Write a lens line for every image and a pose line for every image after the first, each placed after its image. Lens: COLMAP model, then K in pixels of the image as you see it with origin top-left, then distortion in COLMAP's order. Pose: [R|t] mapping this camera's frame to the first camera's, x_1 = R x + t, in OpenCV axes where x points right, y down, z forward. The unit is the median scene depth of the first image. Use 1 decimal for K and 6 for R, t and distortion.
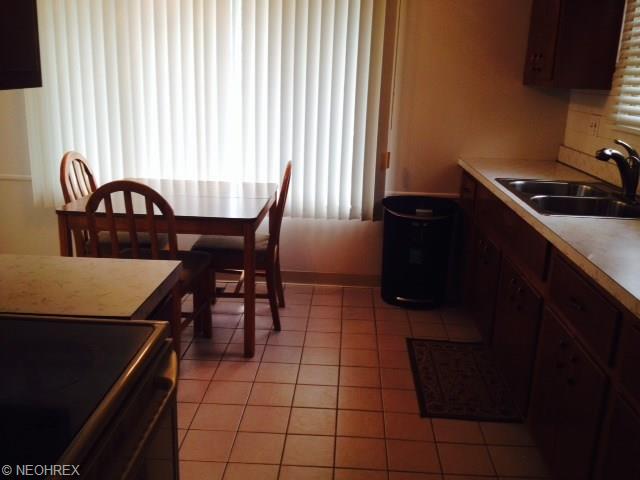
lens RADIAL K [[612.1, 0, 320.0], [0, 612.1, 240.0], [0, 0, 1]] dist [0.198672, -0.459692]
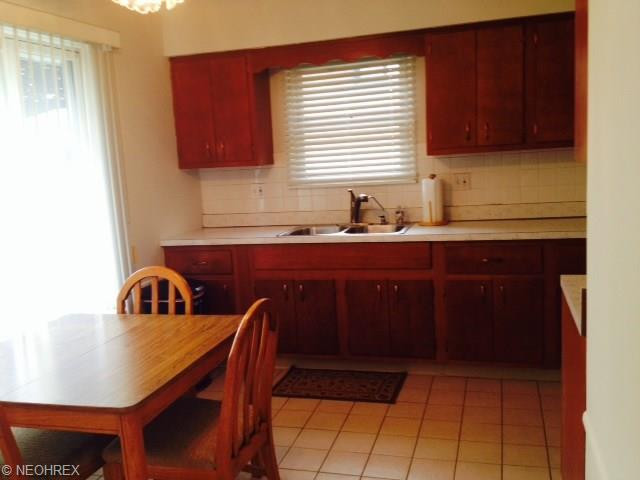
lens RADIAL K [[612.1, 0, 320.0], [0, 612.1, 240.0], [0, 0, 1]] dist [0.198672, -0.459692]
pose [[0.218866, -0.188170, 0.957439, -0.850888], [0.324469, 0.939425, 0.110457, -0.190592], [-0.920227, 0.286484, 0.266664, 0.557097]]
